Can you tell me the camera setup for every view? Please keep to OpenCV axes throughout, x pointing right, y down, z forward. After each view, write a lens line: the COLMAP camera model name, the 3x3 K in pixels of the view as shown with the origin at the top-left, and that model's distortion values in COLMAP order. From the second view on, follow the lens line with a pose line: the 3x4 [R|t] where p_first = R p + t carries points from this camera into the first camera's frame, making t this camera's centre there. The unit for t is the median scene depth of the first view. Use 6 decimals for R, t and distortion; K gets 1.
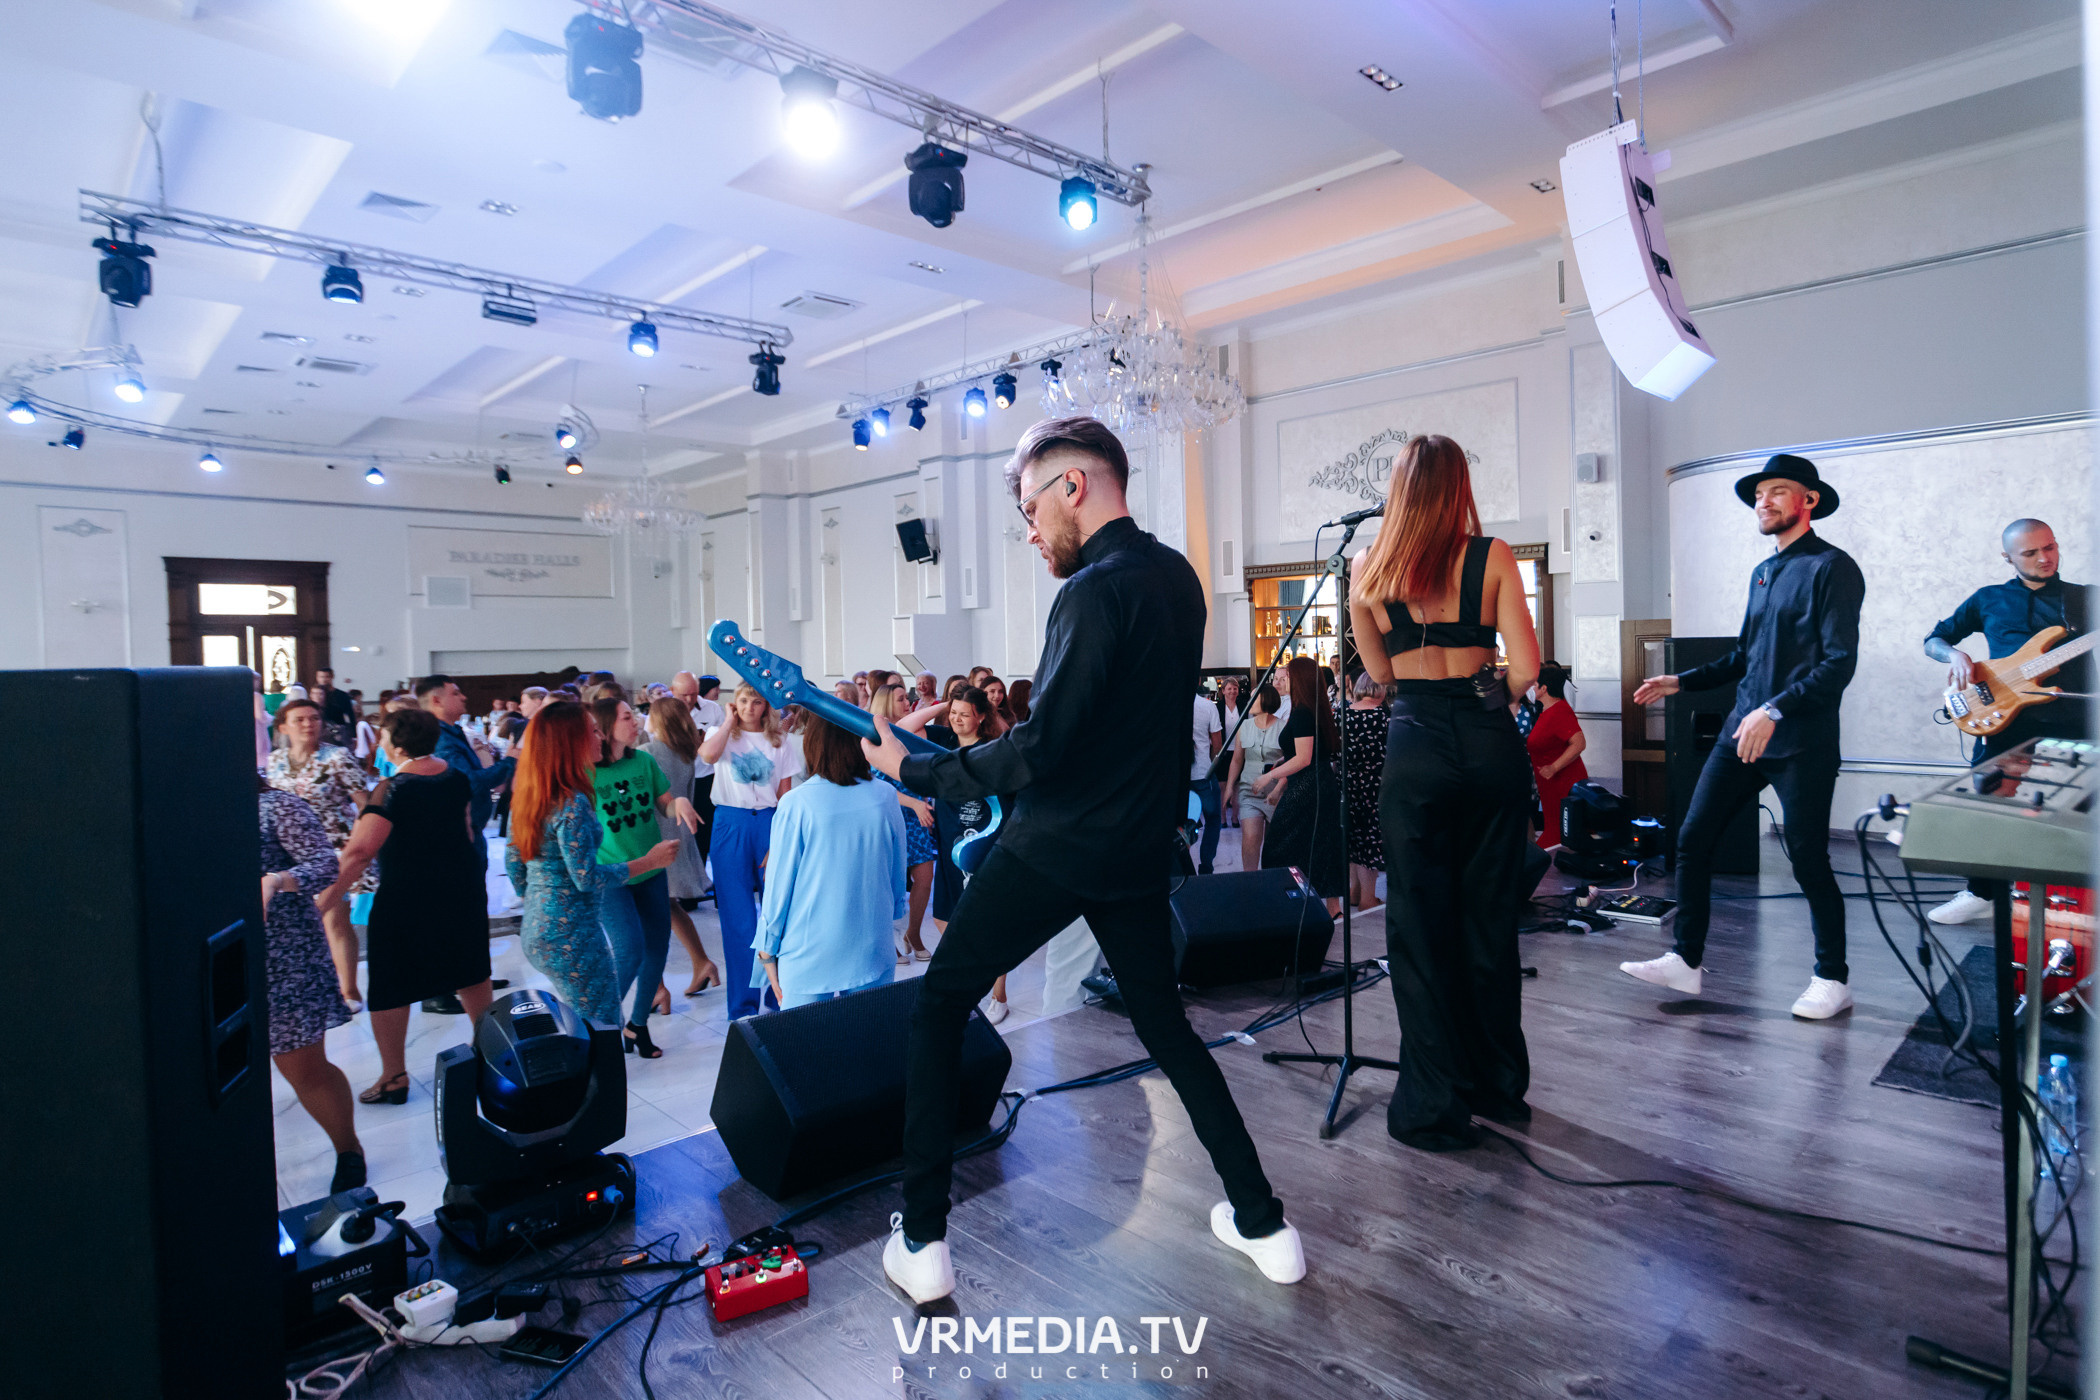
lens RADIAL K [[1128.1, 0, 1154.8], [0, 1128.1, 671.5], [0, 0, 1]] dist [-0.066031, 0.039690]
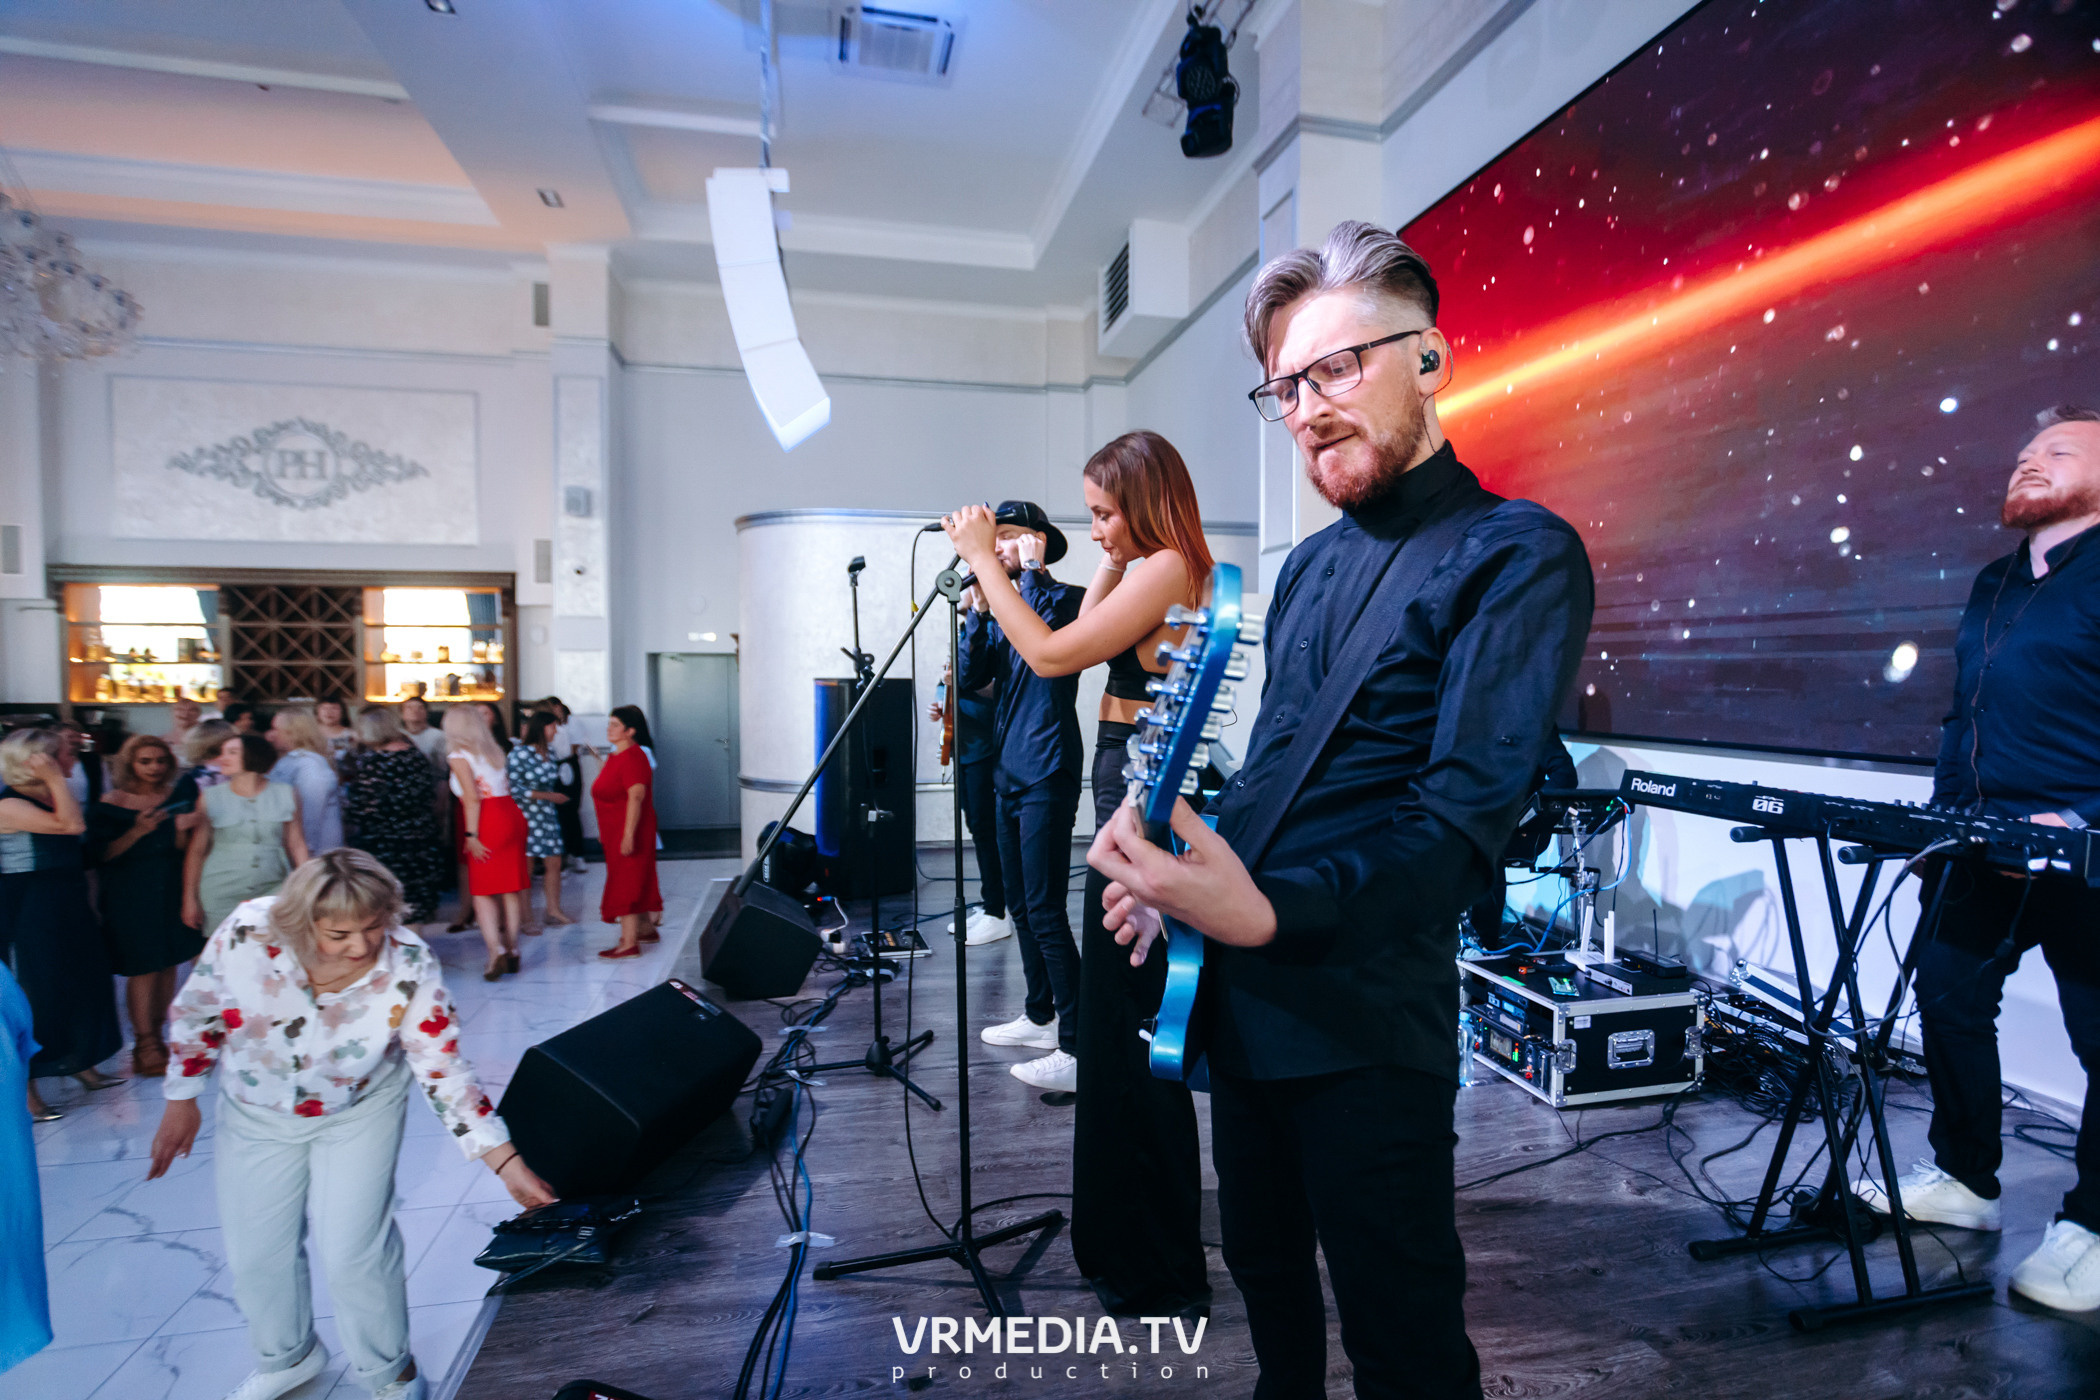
lens RADIAL K [[1003.5, 0, 1049.6], [0, 1003.5, 707.3], [0, 0, 1]] dist [-0.057586, 0.025060]
pose [[0.557828, -0.010368, 0.829892, -0.094330], [0.004137, 0.999944, 0.009712, -0.005010], [-0.829947, -0.001985, 0.557839, 0.139668]]
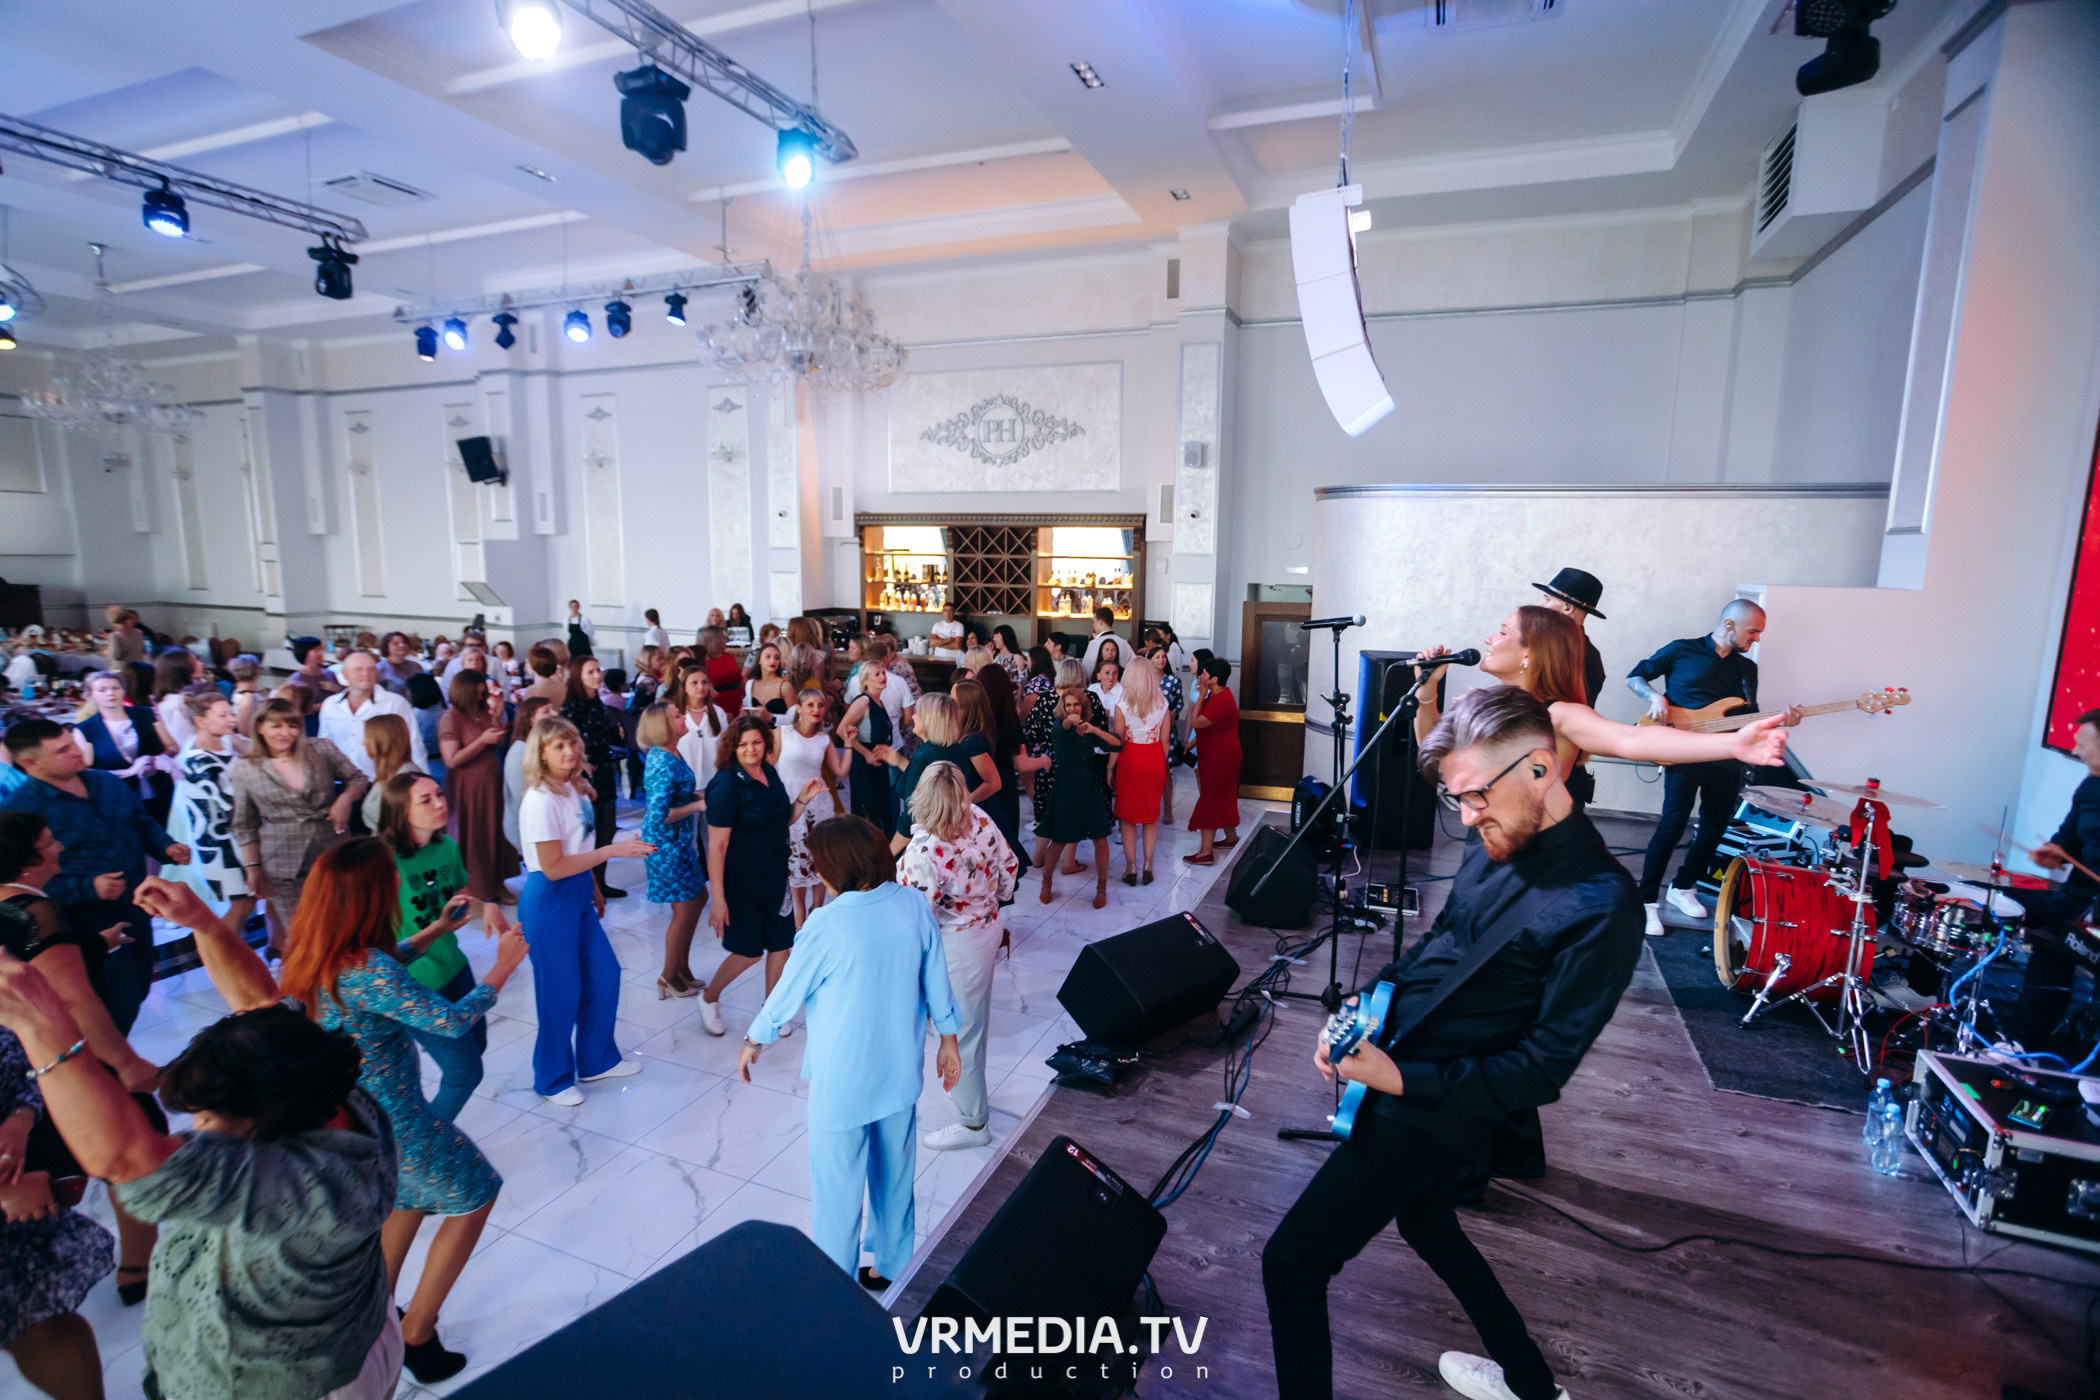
lens RADIAL K [[1003.5, 0, 1049.6], [0, 1003.5, 707.3], [0, 0, 1]] dist [-0.057586, 0.025060]
pose [[0.930671, -0.022653, 0.365156, -0.114227], [-0.026964, 0.991120, 0.130208, -0.047543], [-0.364863, -0.131027, 0.921796, 0.062778]]
